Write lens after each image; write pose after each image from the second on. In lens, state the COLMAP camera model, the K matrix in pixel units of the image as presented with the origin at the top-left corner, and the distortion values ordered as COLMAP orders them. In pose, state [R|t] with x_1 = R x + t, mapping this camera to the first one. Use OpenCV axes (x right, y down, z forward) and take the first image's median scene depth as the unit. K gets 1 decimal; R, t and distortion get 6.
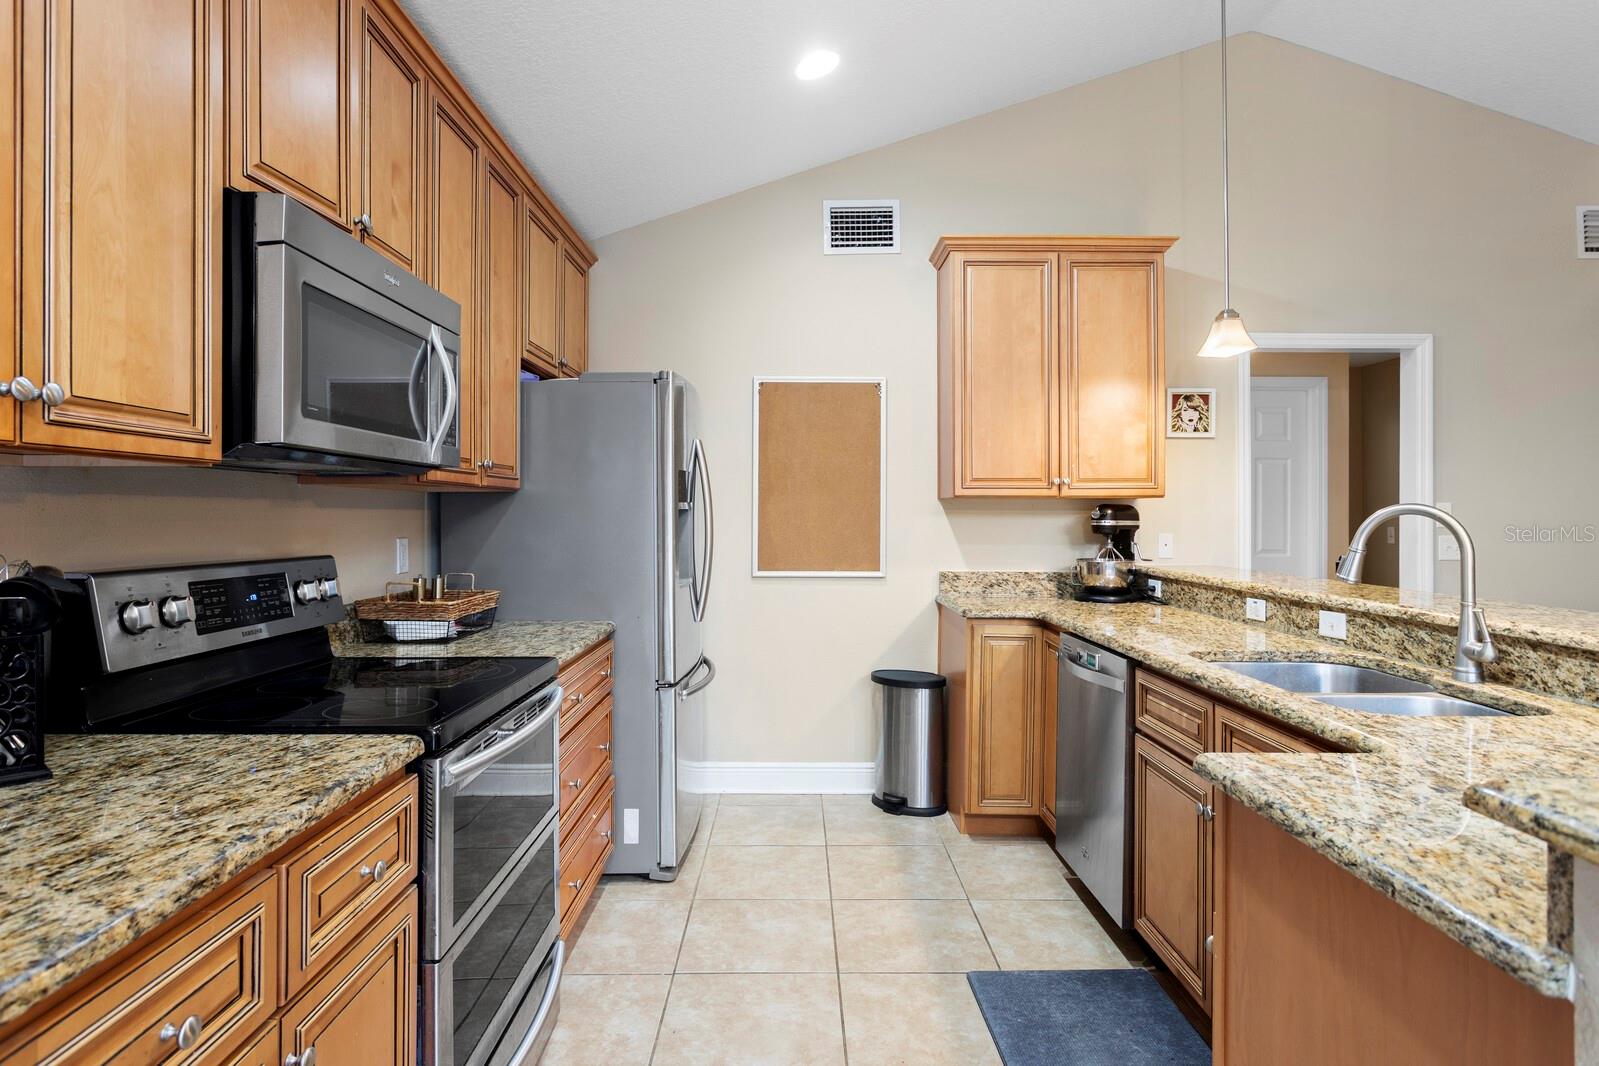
lens RADIAL K [[850.5, 0, 798.5], [0, 850.5, 509.6], [0, 0, 1]] dist [-0.006643, 0.000674]
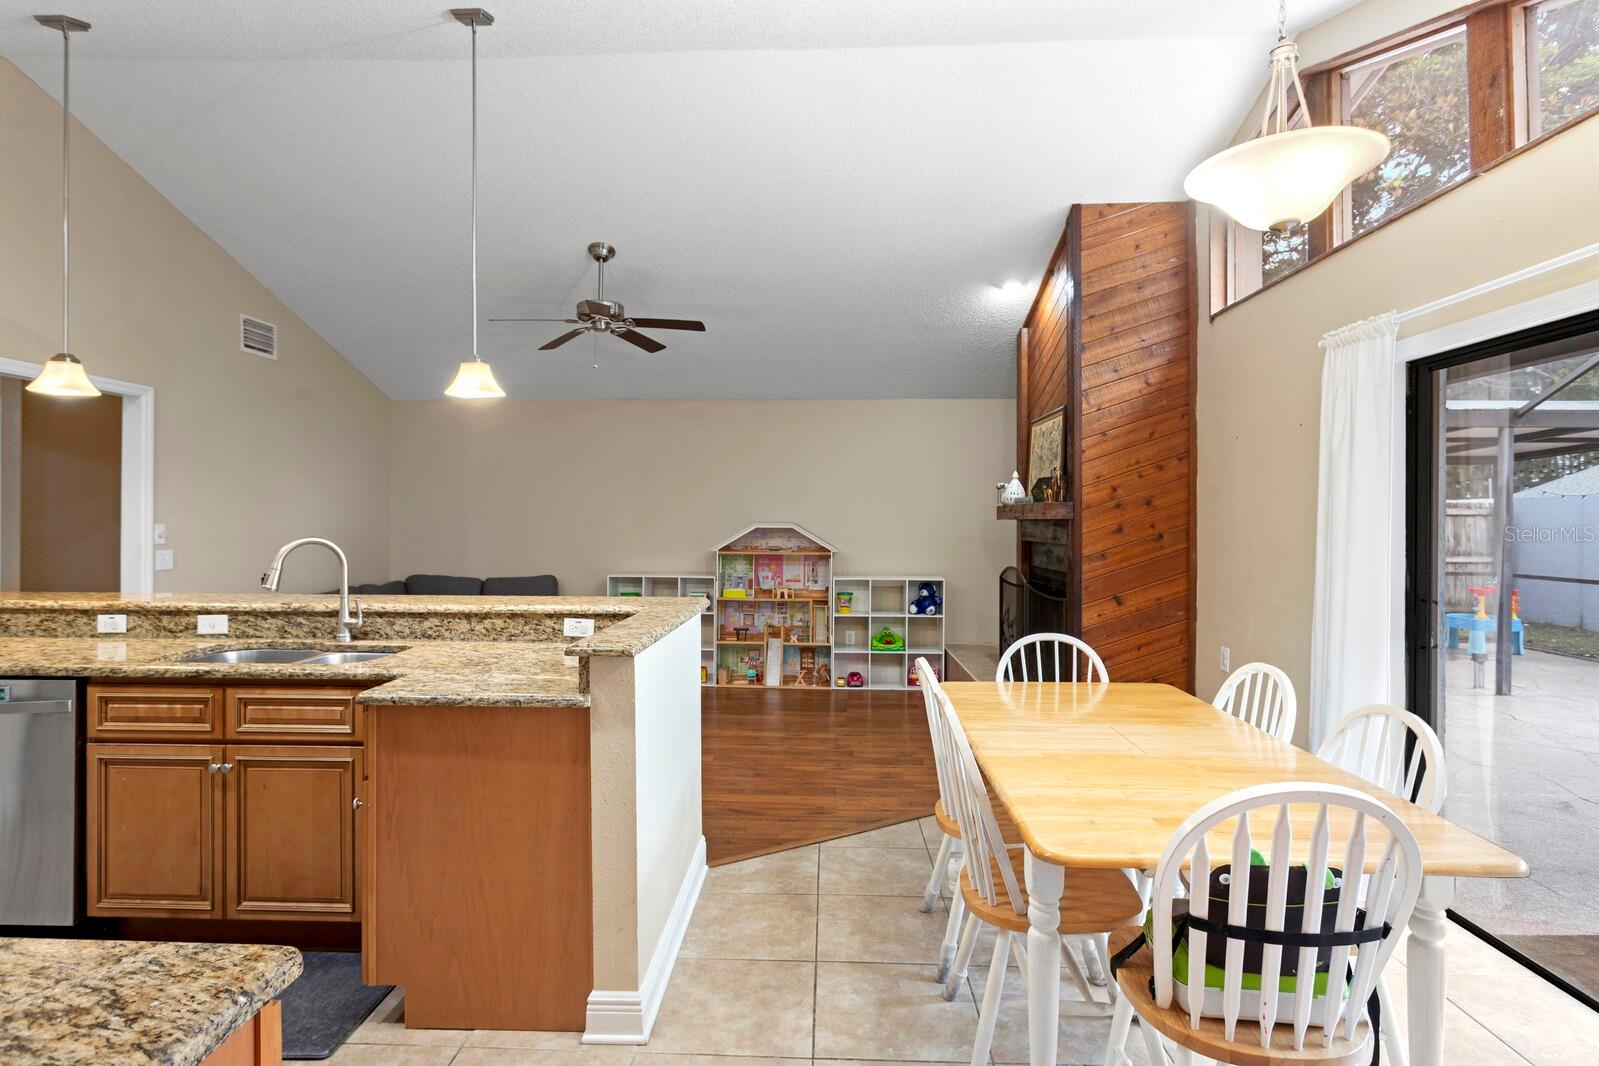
lens RADIAL K [[798.1, 0, 800.3], [0, 798.1, 519.6], [0, 0, 1]] dist [-0.020043, 0.007625]
pose [[0.034969, -0.002339, 0.999386, -0.458713], [-0.009313, 0.999953, 0.002666, -0.033195], [-0.999345, -0.009401, 0.034946, 0.020225]]
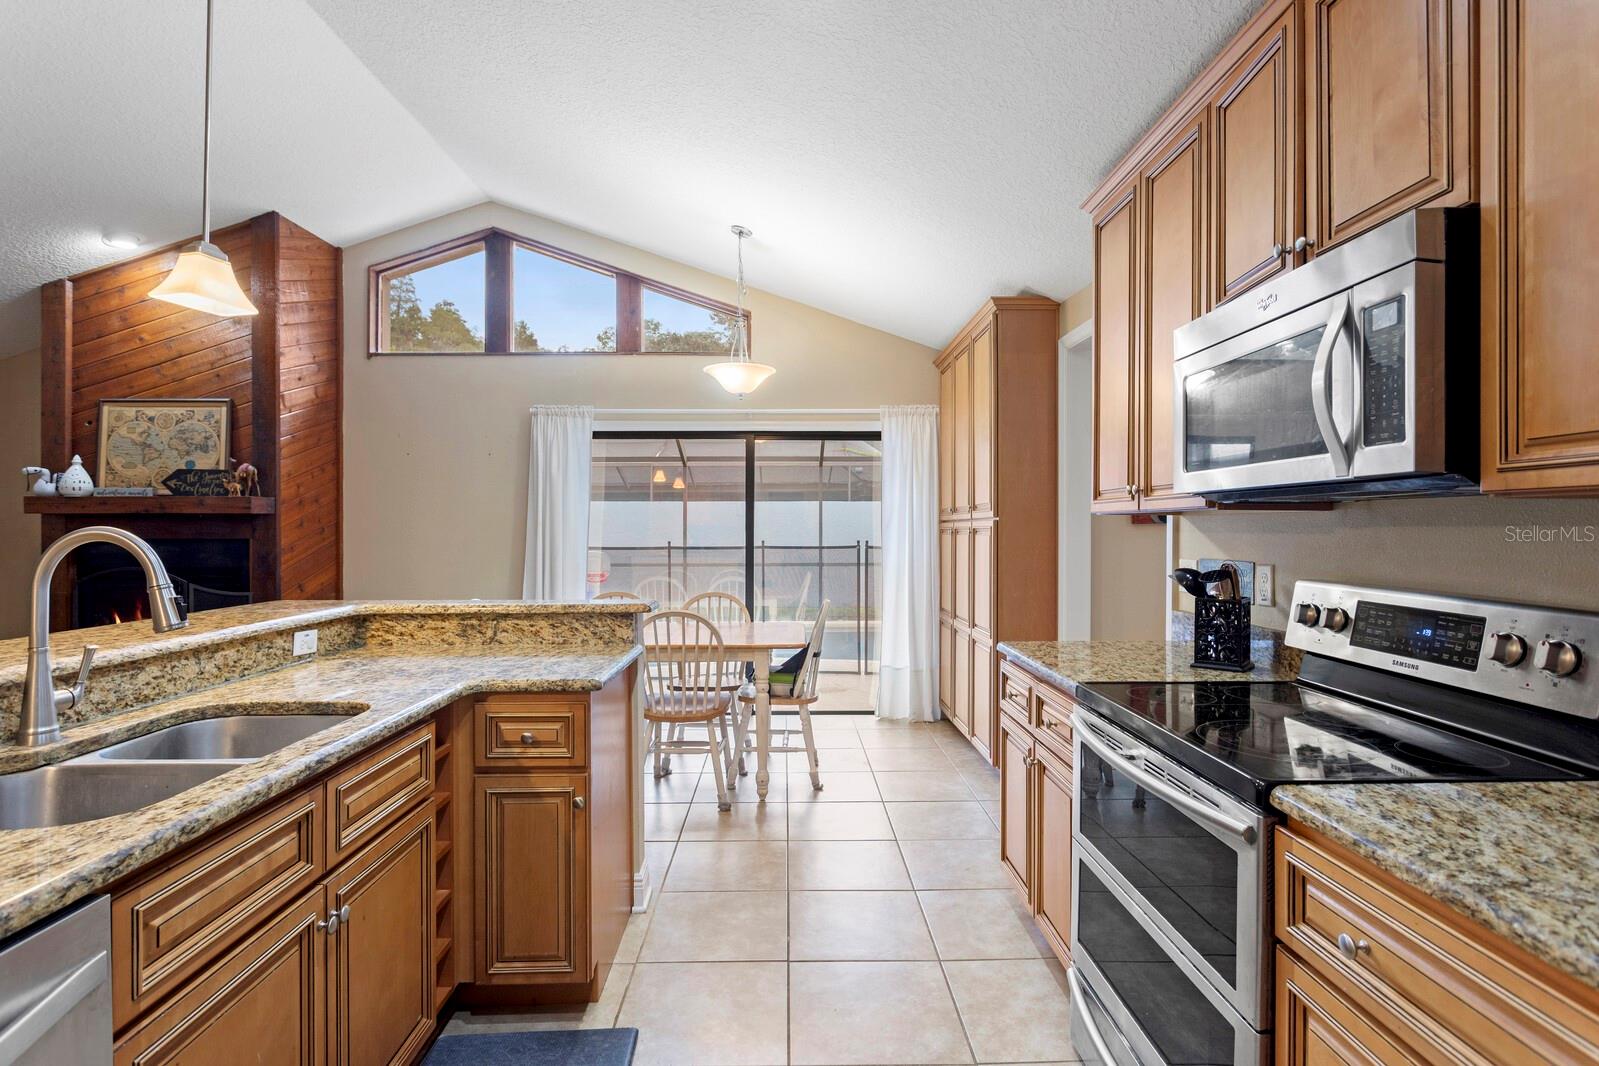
lens RADIAL K [[798.1, 0, 789.0], [0, 798.1, 510.1], [0, 0, 1]] dist [-0.020043, 0.007625]
pose [[-0.999984, -0.002676, -0.004933, 0.037994], [-0.002538, 0.999613, -0.027705, -0.003345], [0.005005, -0.027692, -0.999604, 1.069320]]
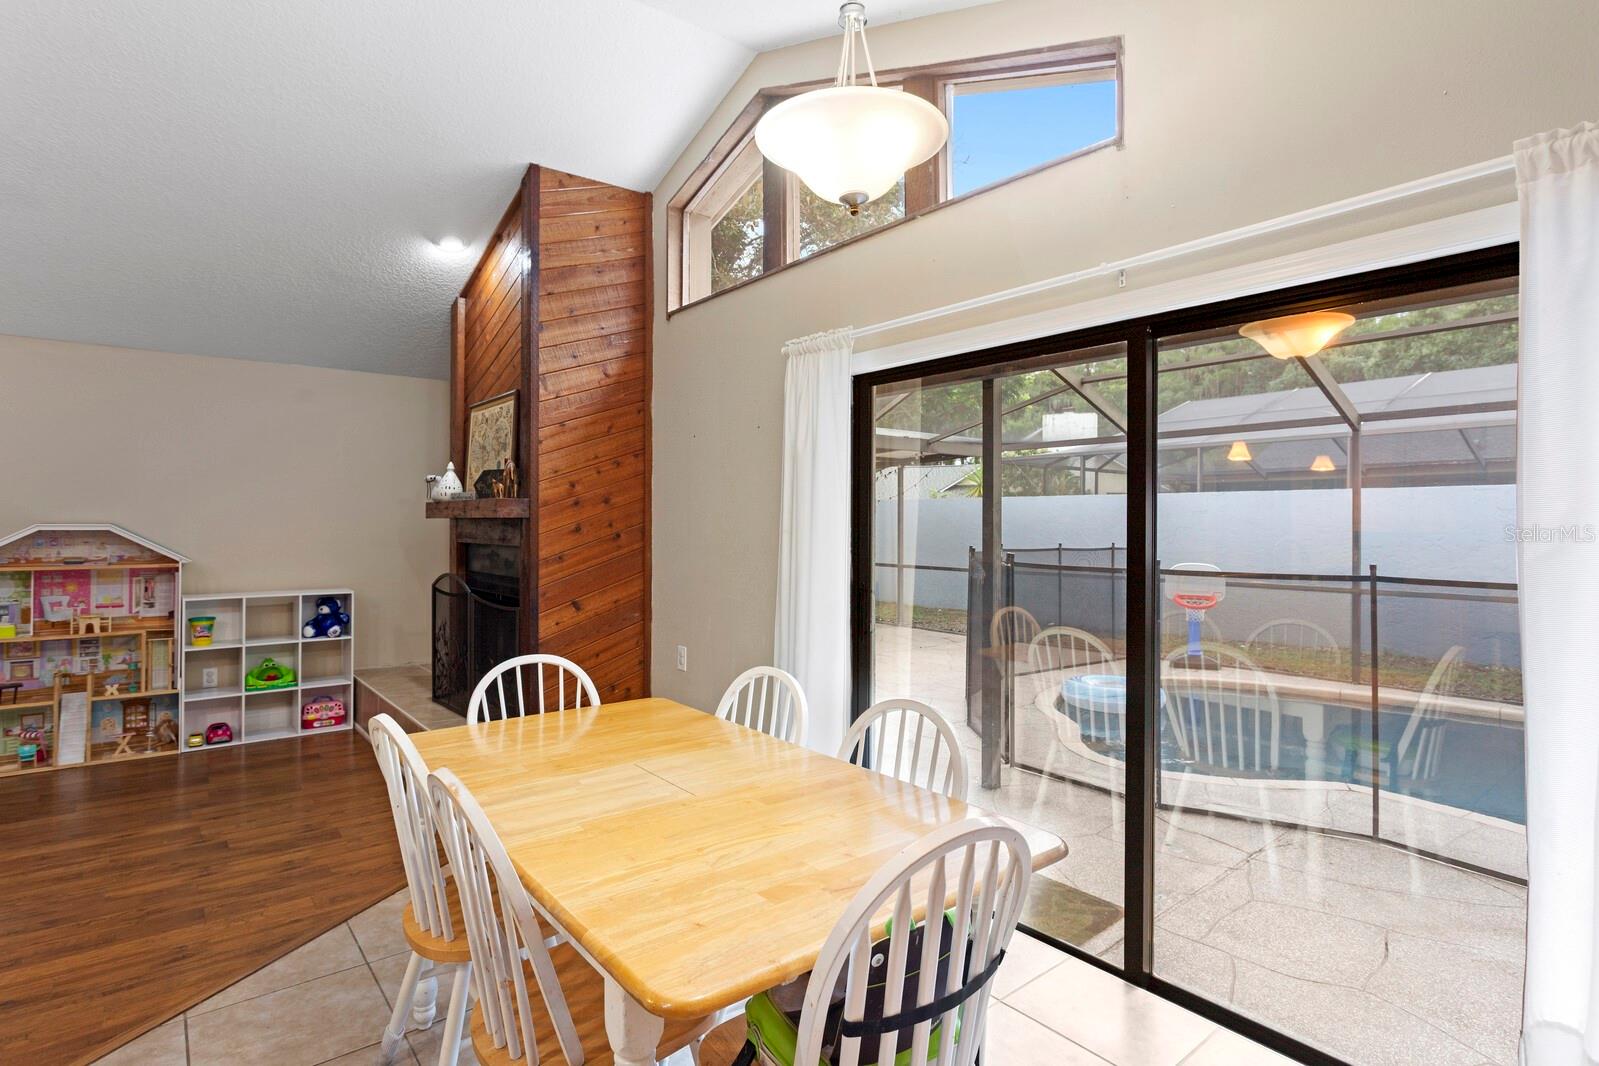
lens RADIAL K [[798.1, 0, 792.0], [0, 798.1, 516.0], [0, 0, 1]] dist [-0.020043, 0.007625]
pose [[-0.630266, 0.000181, 0.776379, -0.259871], [-0.008721, 0.999935, -0.007313, -0.031580], [-0.776330, -0.011380, -0.630224, 0.055471]]
